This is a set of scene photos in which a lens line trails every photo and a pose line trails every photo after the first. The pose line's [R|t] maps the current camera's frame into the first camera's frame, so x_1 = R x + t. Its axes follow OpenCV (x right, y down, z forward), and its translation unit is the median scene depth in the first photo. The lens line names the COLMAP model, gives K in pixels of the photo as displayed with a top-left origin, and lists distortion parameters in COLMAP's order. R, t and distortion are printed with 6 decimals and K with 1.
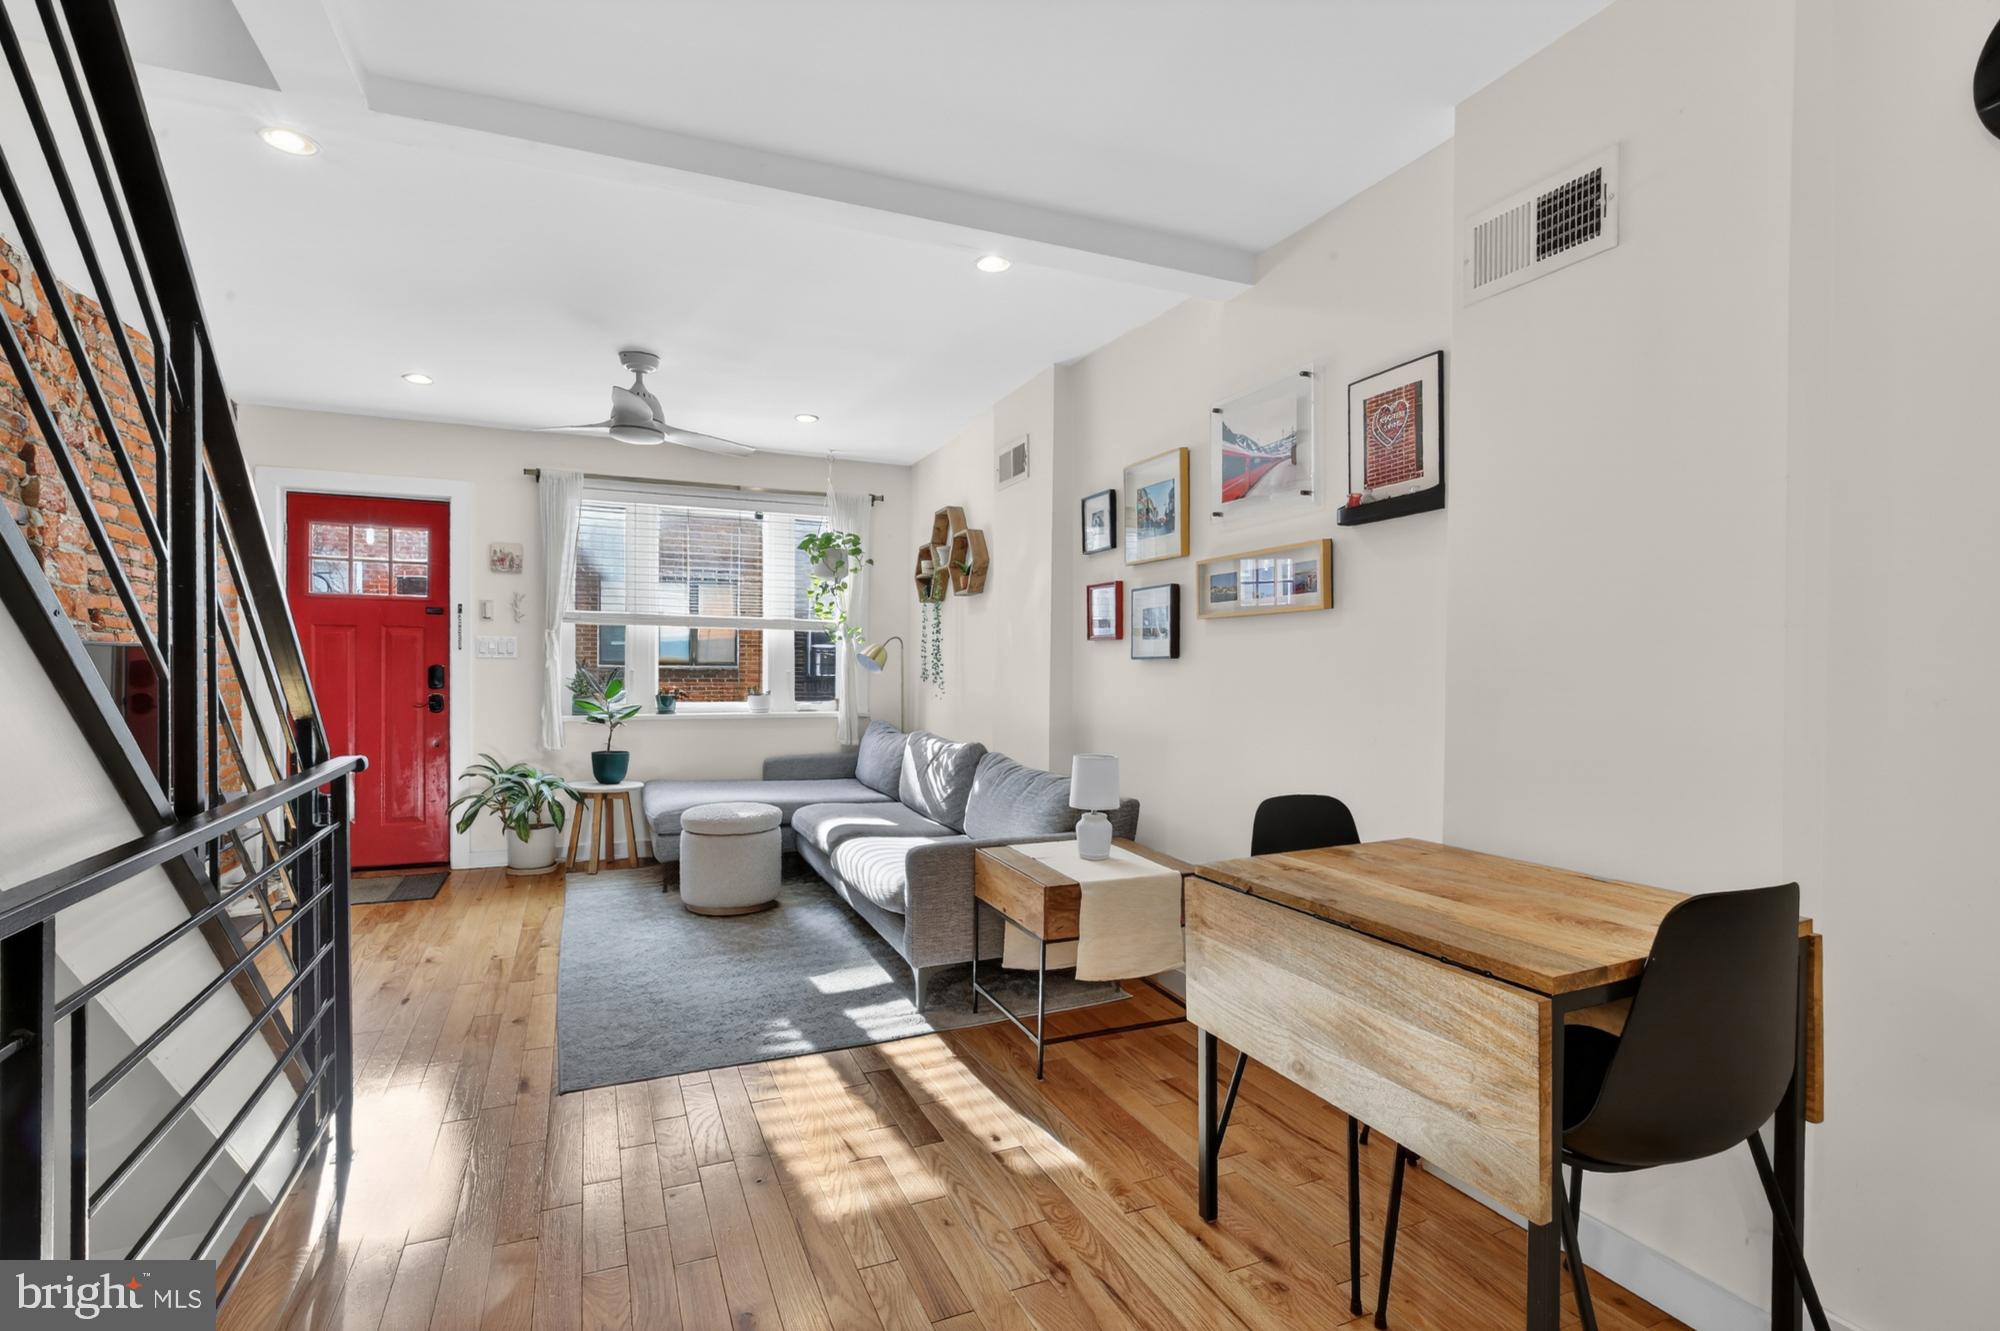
lens RADIAL K [[915.4, 0, 986.5], [0, 915.4, 685.3], [0, 0, 1]] dist [-0.012378, 0.004300]
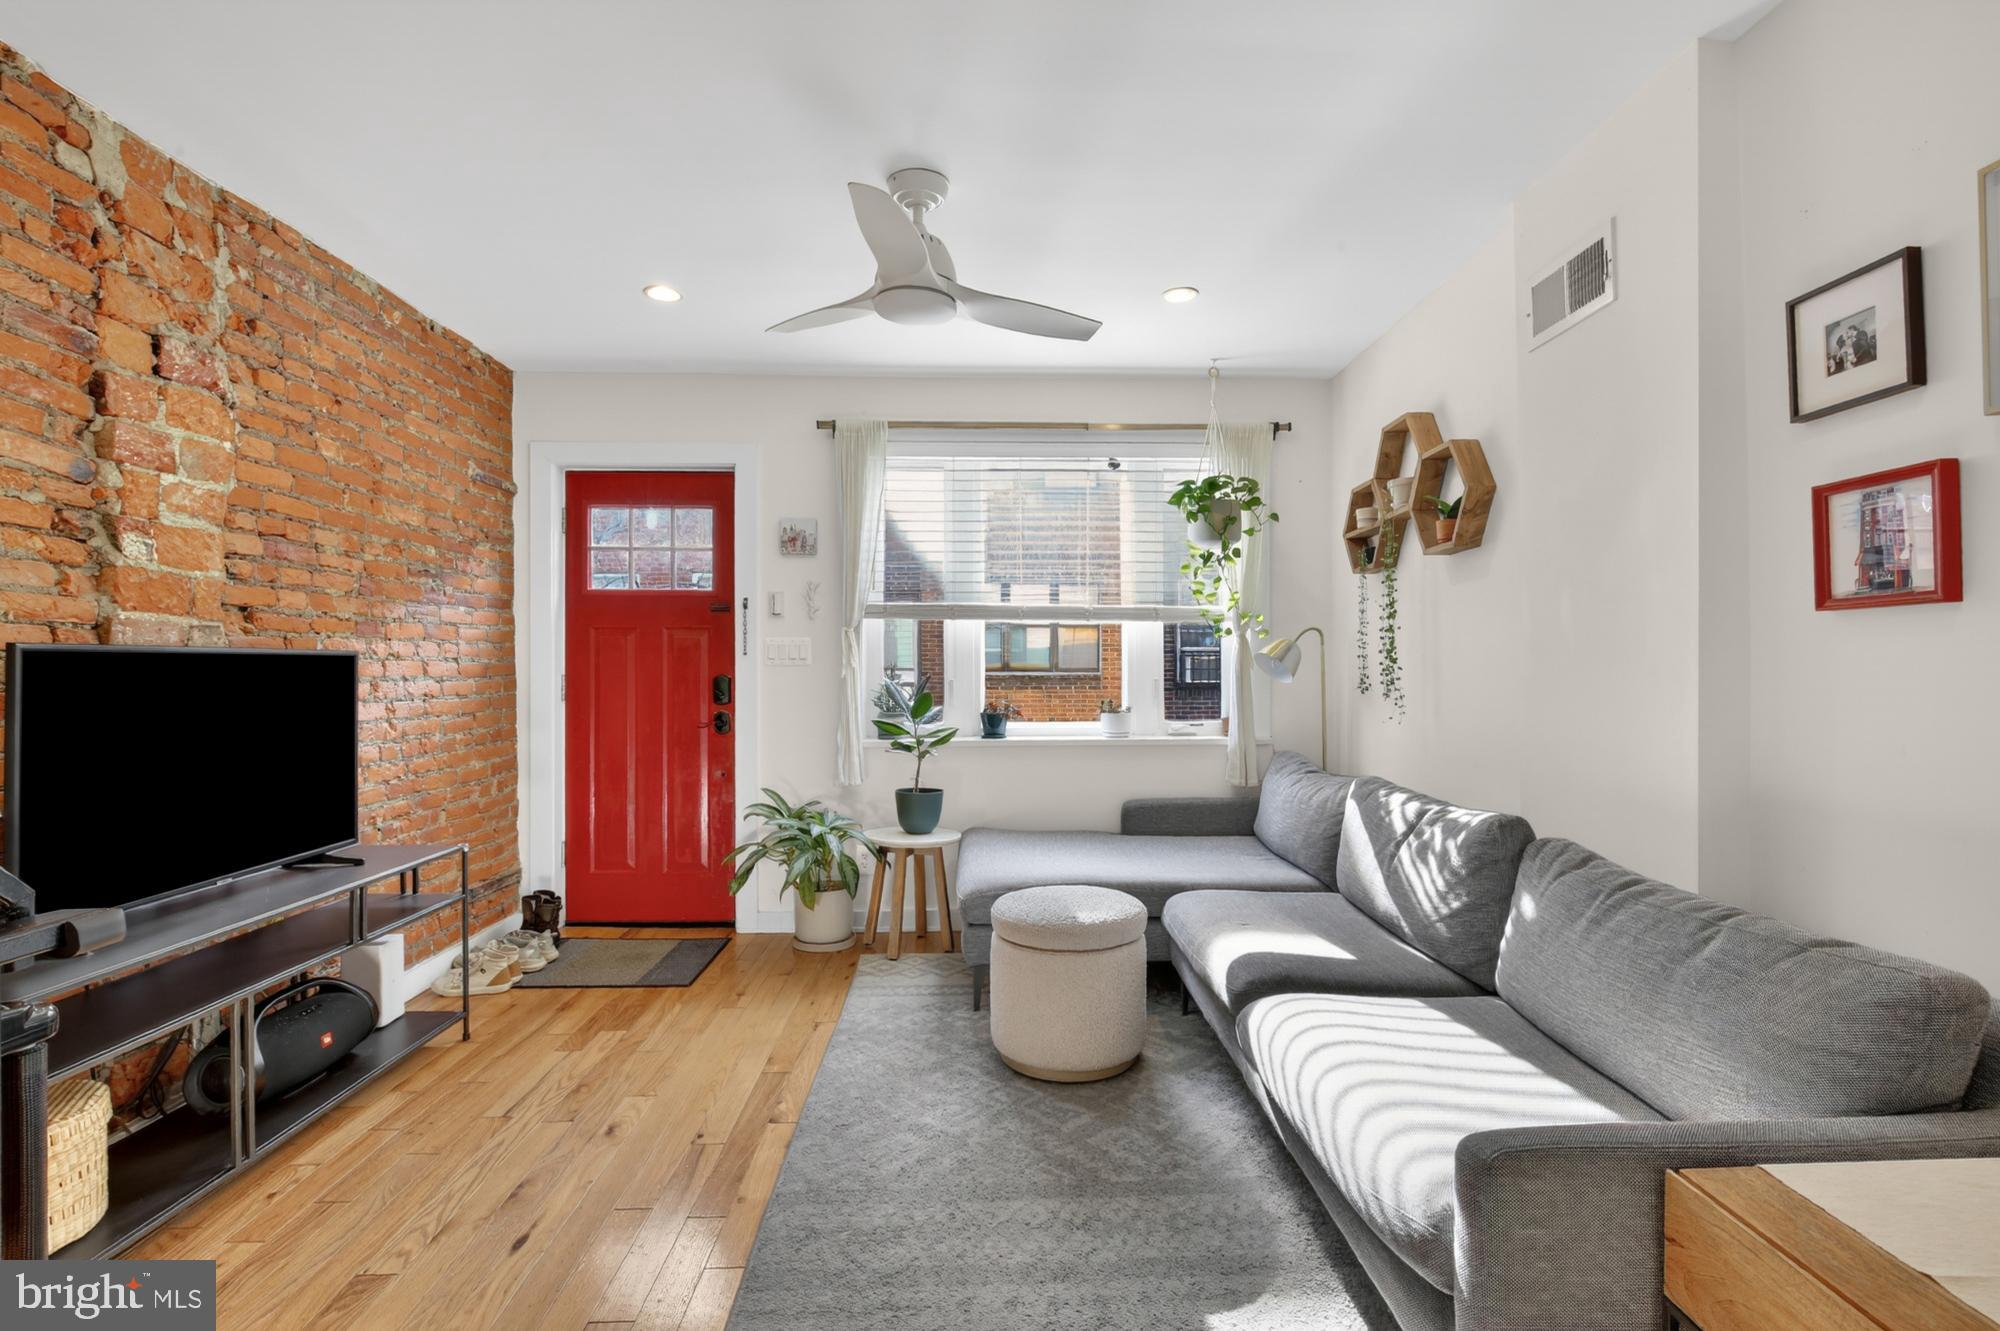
lens RADIAL K [[915.4, 0, 1016.0], [0, 915.4, 666.1], [0, 0, 1]] dist [-0.012378, 0.004300]
pose [[0.934736, -0.012066, -0.355138, -0.076216], [0.002841, 0.999645, -0.026486, -0.008122], [0.355332, 0.023748, 0.934438, 0.346453]]
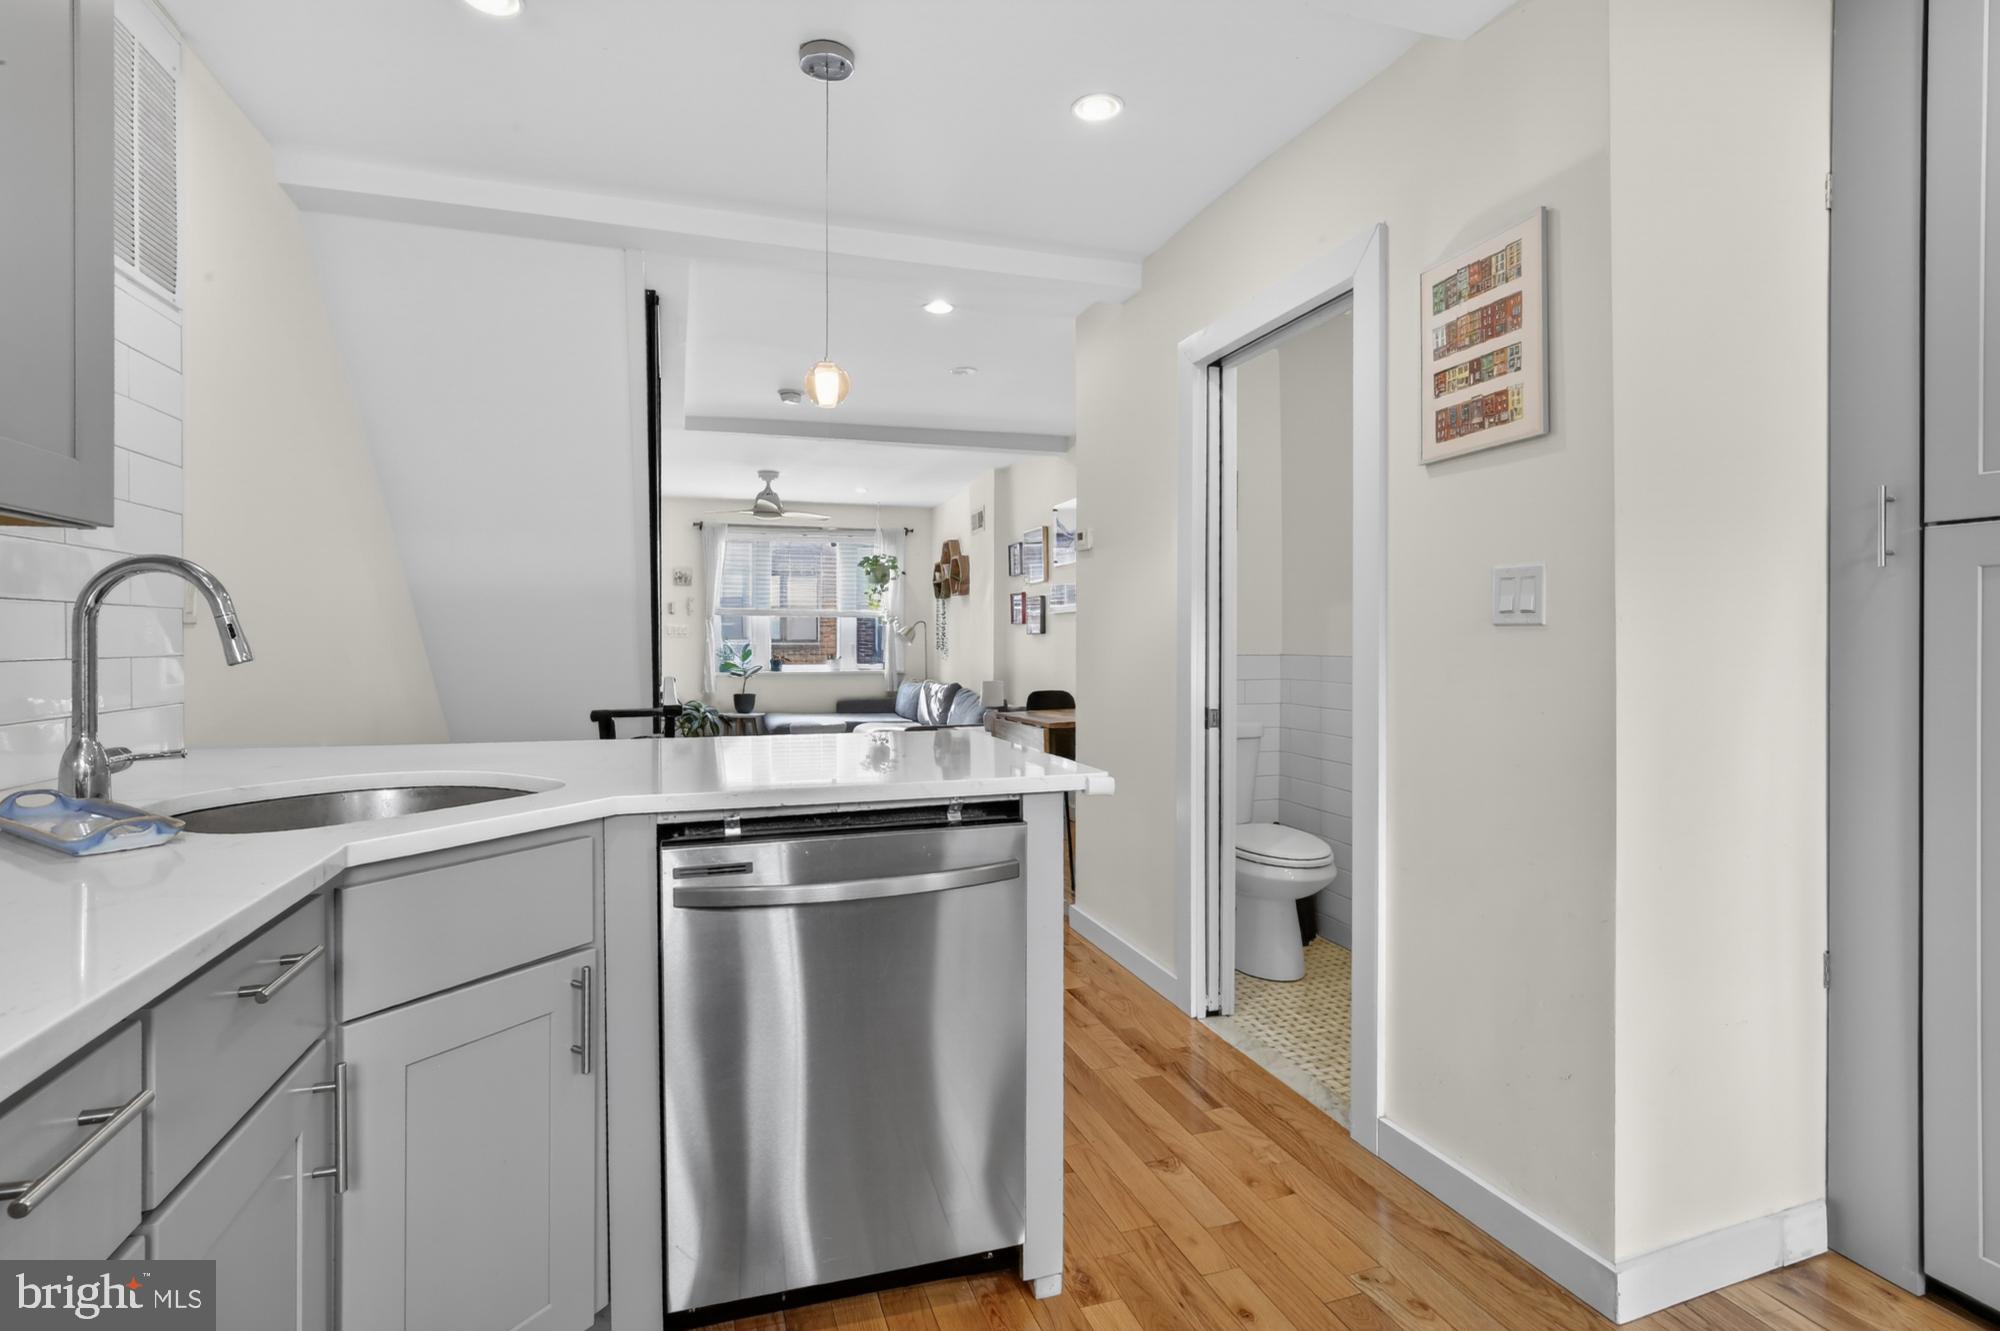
lens RADIAL K [[940.1, 0, 987.5], [0, 940.1, 653.2], [0, 0, 1]] dist [-0.016868, 0.002879]
pose [[0.996365, -0.006837, -0.084908, 0.172491], [0.005987, 0.999929, -0.010262, 0.021037], [0.084972, 0.009716, 0.996336, -0.666518]]
